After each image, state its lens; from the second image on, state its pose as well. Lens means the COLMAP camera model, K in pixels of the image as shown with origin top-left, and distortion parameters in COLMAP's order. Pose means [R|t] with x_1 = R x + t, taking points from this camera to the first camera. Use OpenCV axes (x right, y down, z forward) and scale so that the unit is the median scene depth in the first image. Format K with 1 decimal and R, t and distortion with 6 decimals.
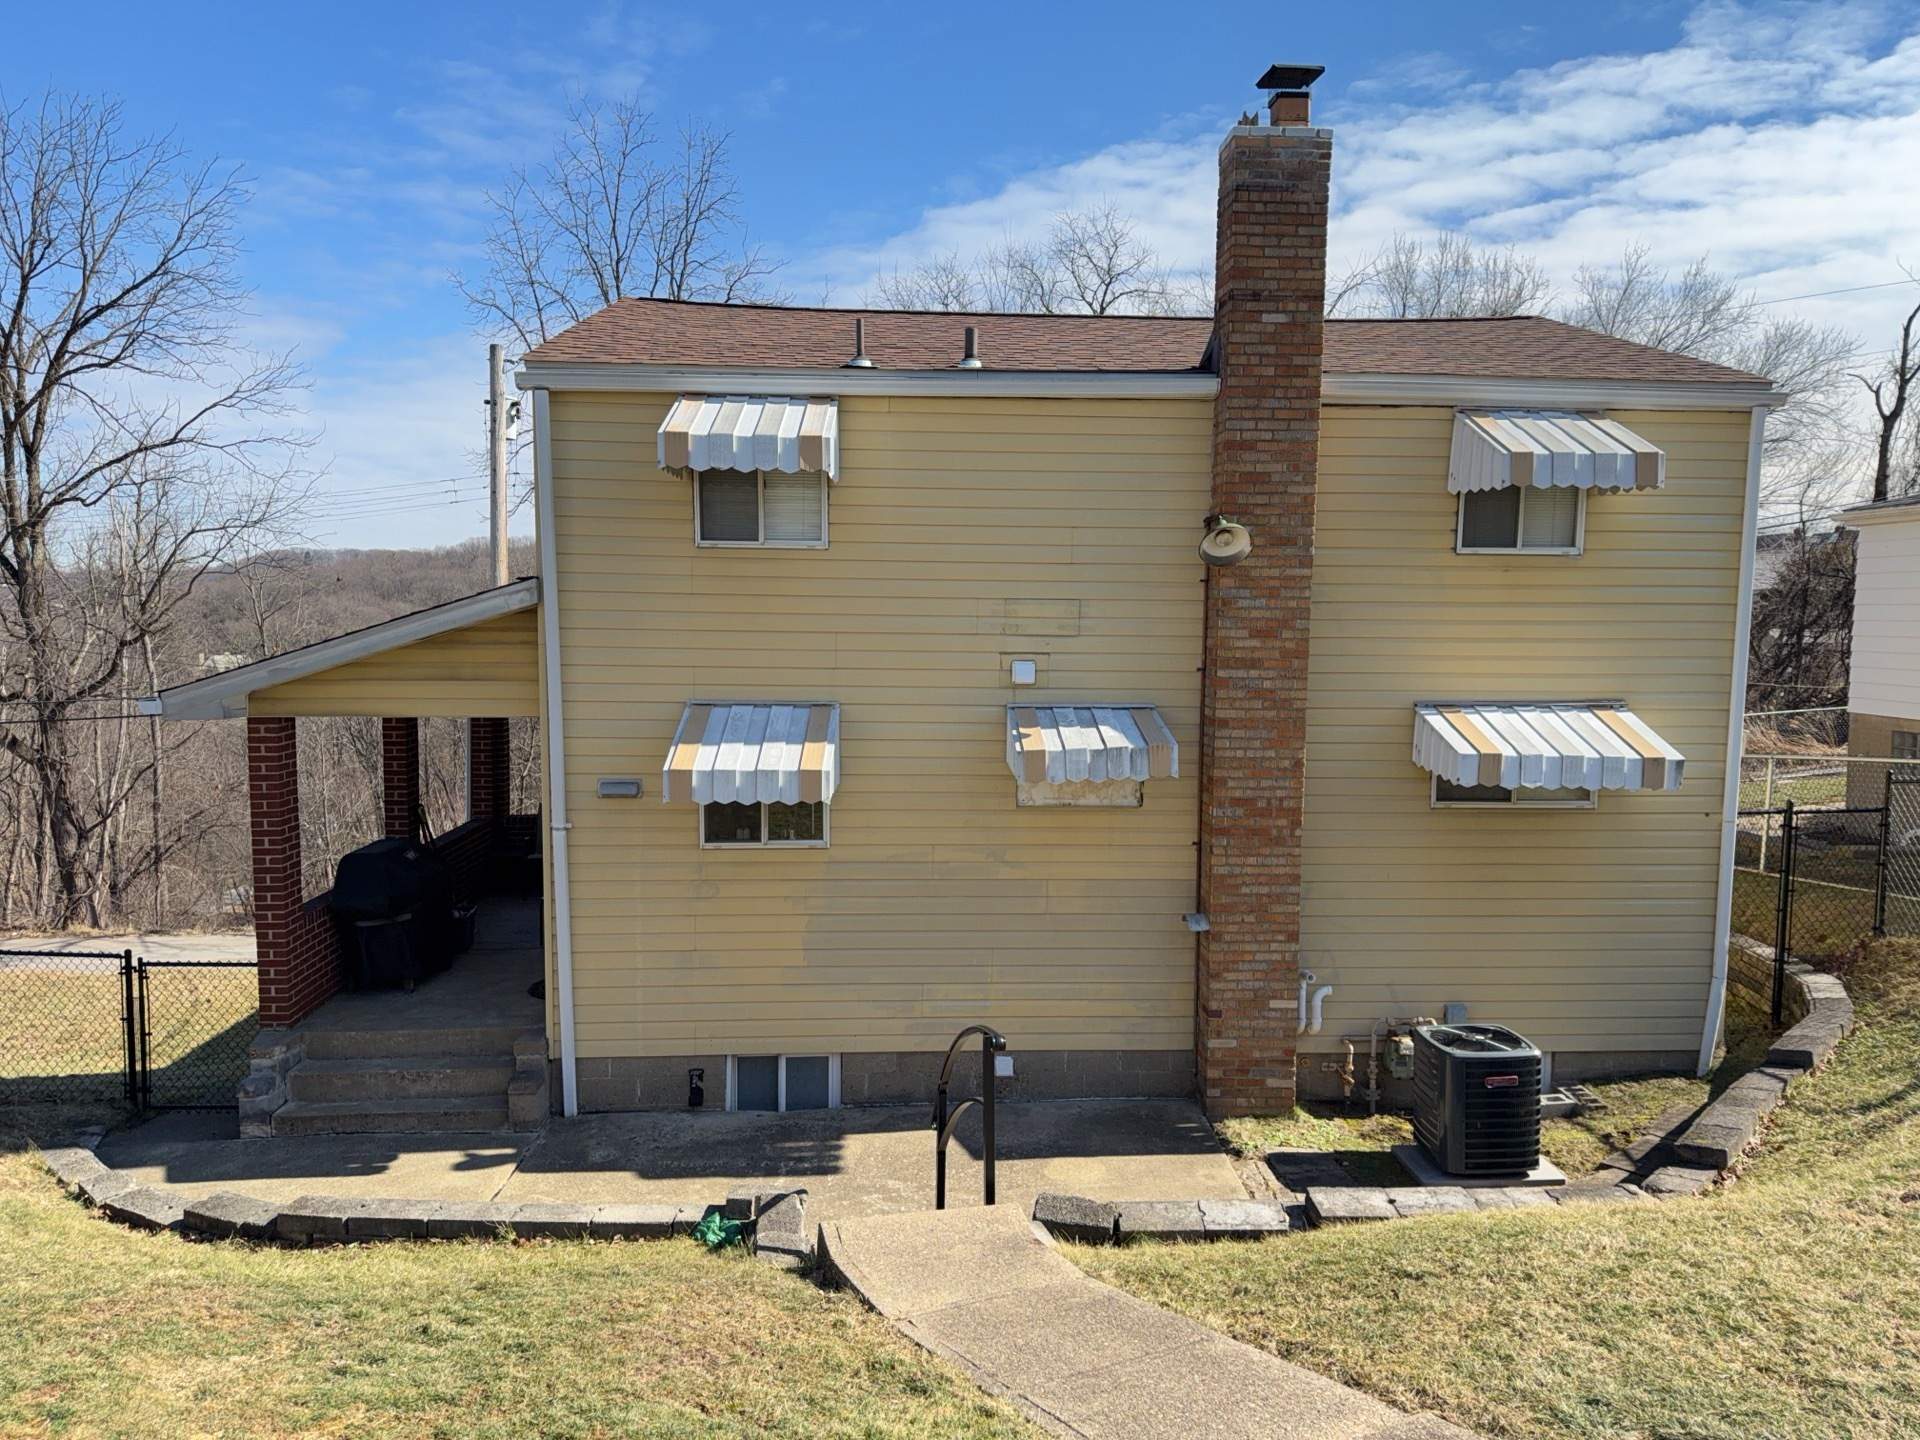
lens RADIAL K [[1325.3, 0, 1036.9], [0, 1325.3, 724.2], [0, 0, 1]] dist [-0.000153, -0.002889]
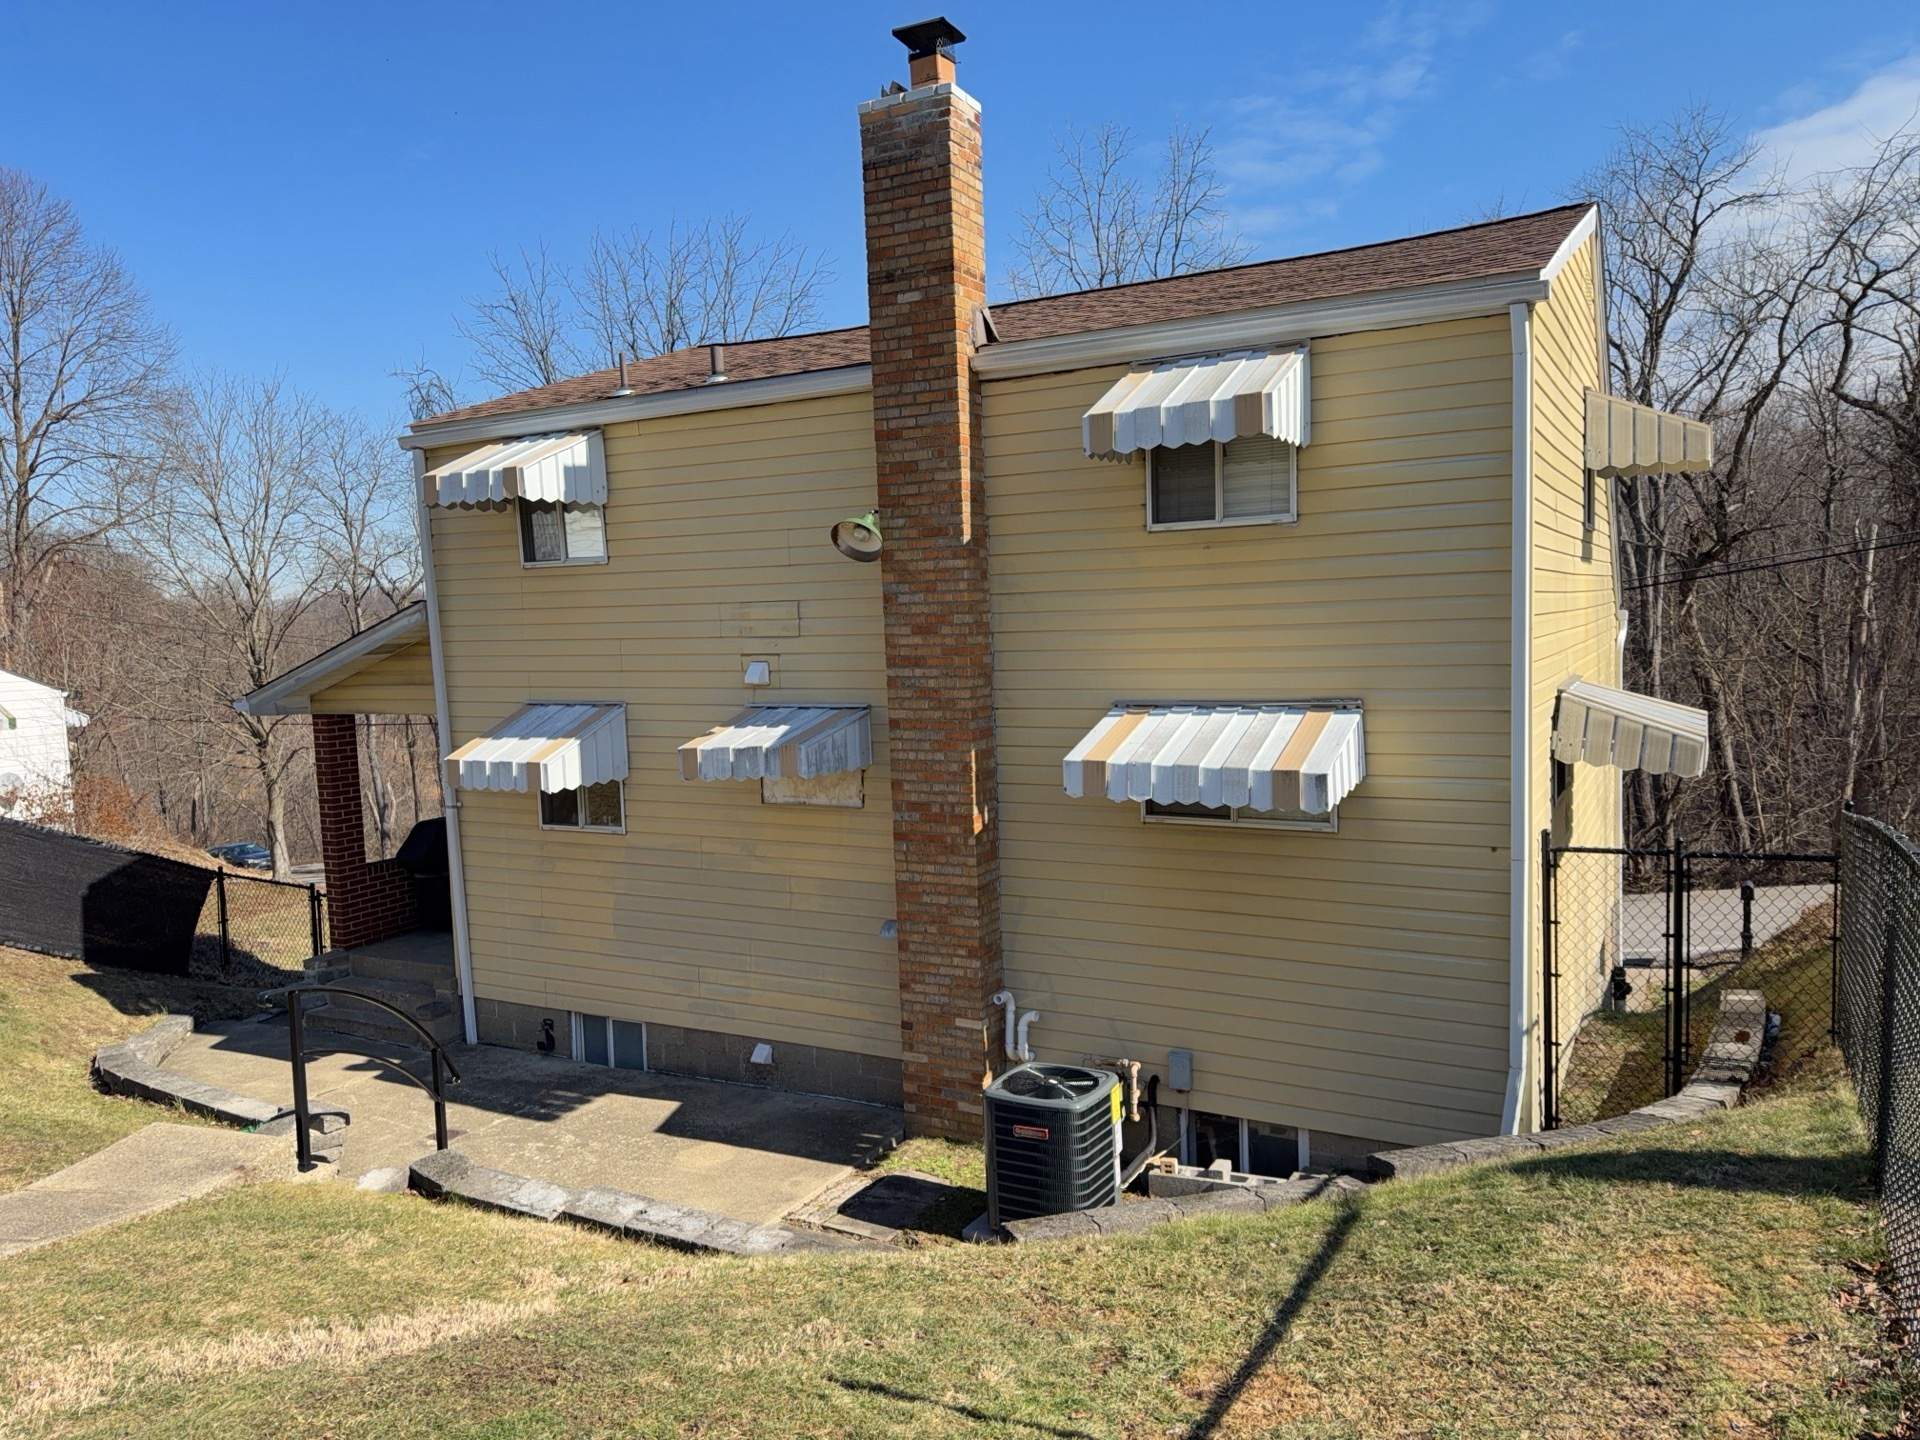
lens RADIAL K [[1358.5, 0, 954.6], [0, 1358.5, 726.0], [0, 0, 1]] dist [0.051414, -0.071915]
pose [[0.850733, 0.007833, -0.525540, 0.693746], [-0.005326, 0.999966, 0.006283, -0.005711], [0.525571, -0.002546, 0.850746, 0.178628]]
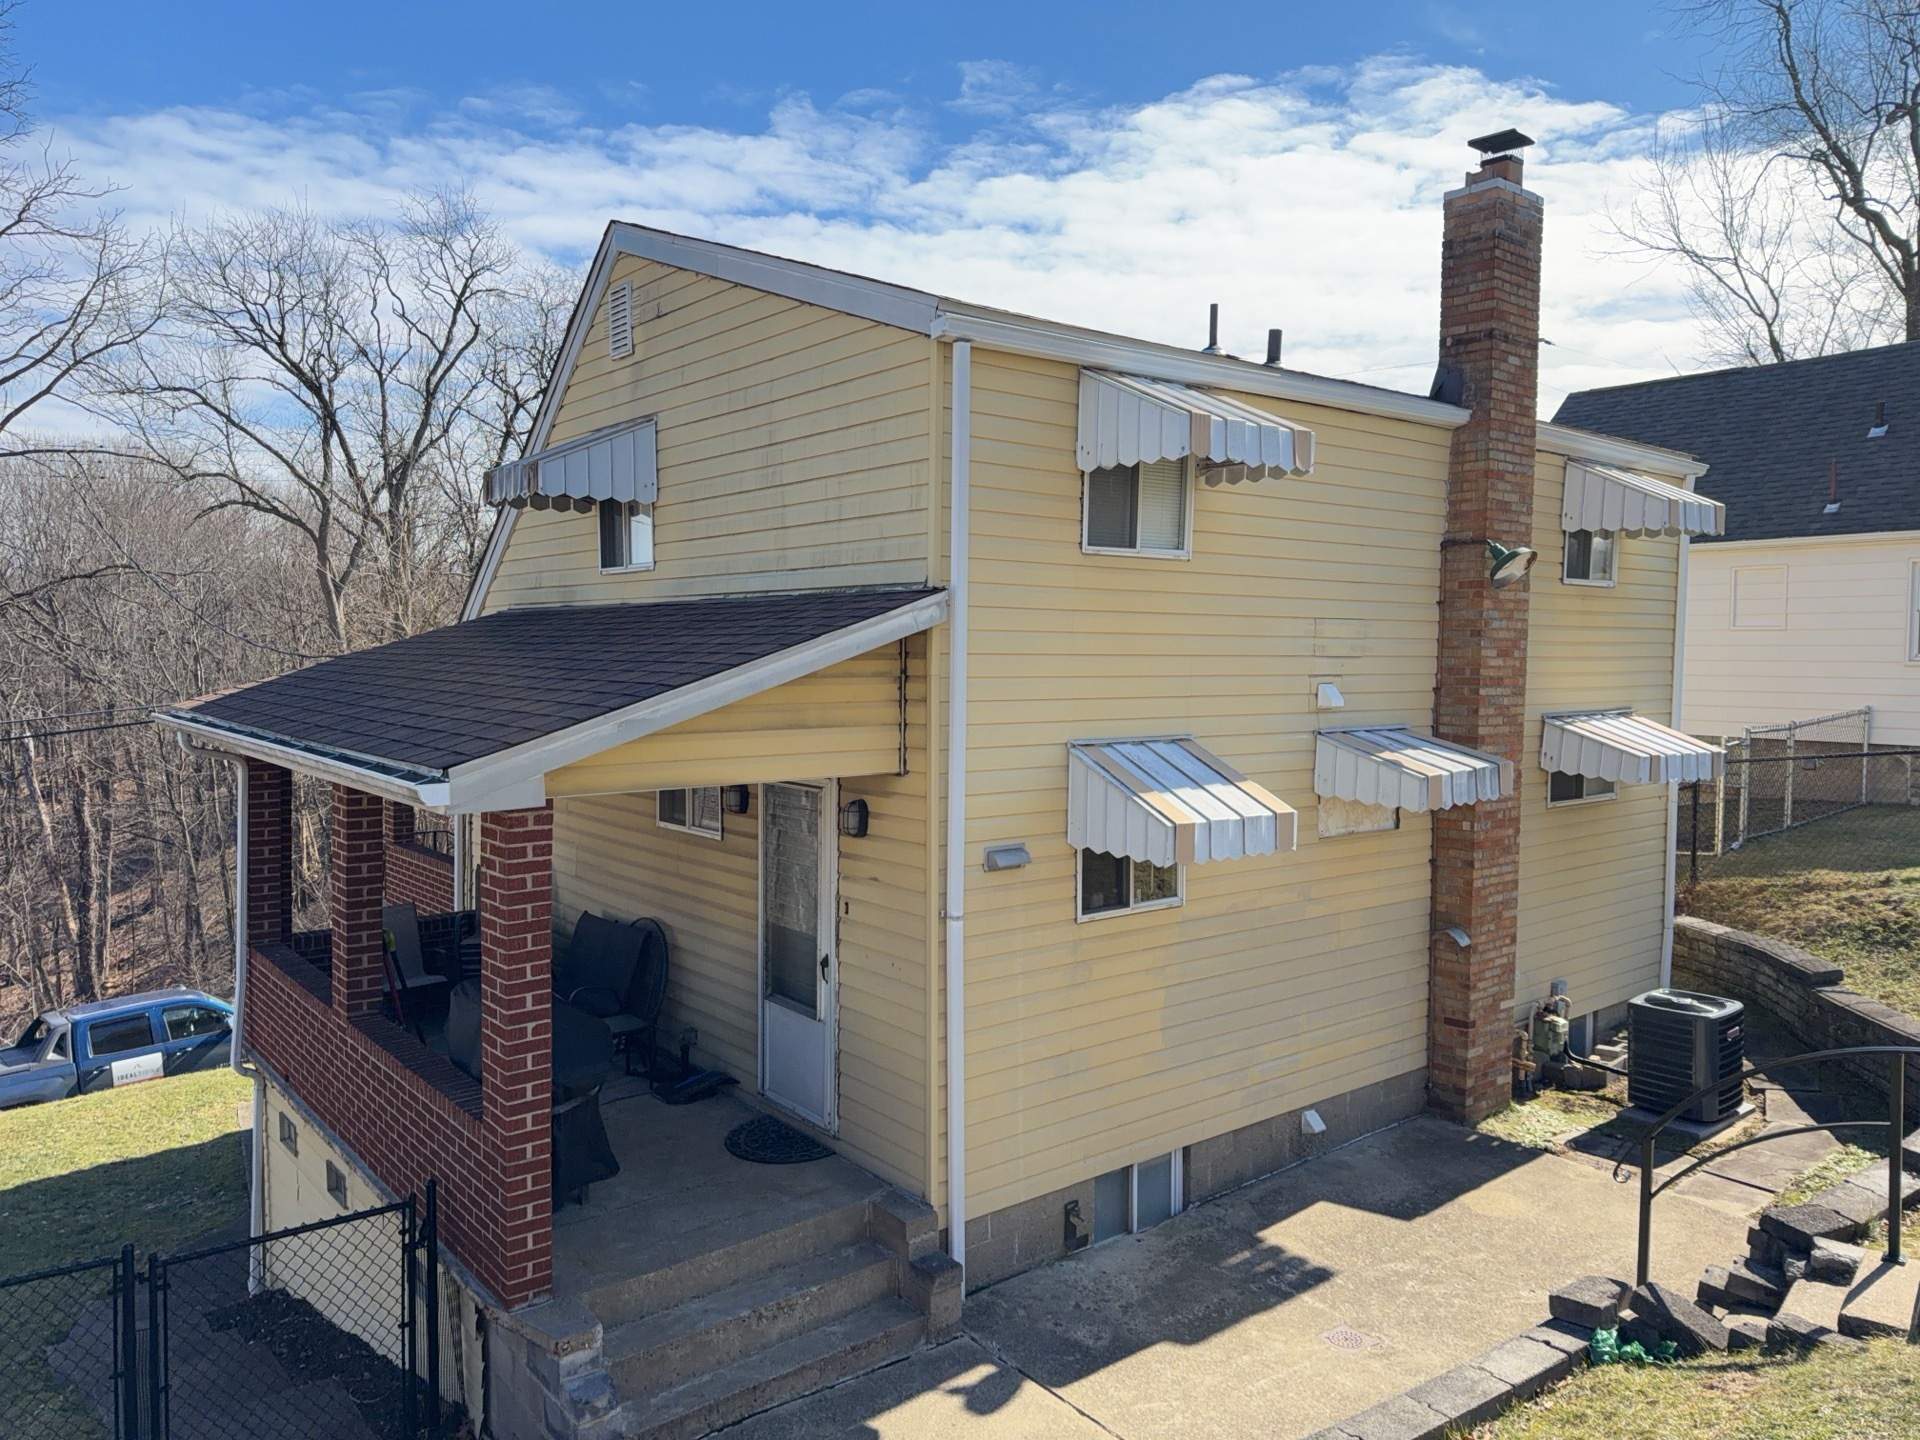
lens RADIAL K [[1346.4, 0, 960.0], [0, 1346.4, 720.0], [0, 0, 1]] dist [0.091226, -0.174278]
pose [[0.809621, -0.034372, 0.585946, -0.806494], [0.056862, 0.998181, -0.020013, -0.018034], [-0.584192, 0.049521, 0.810103, 0.373585]]
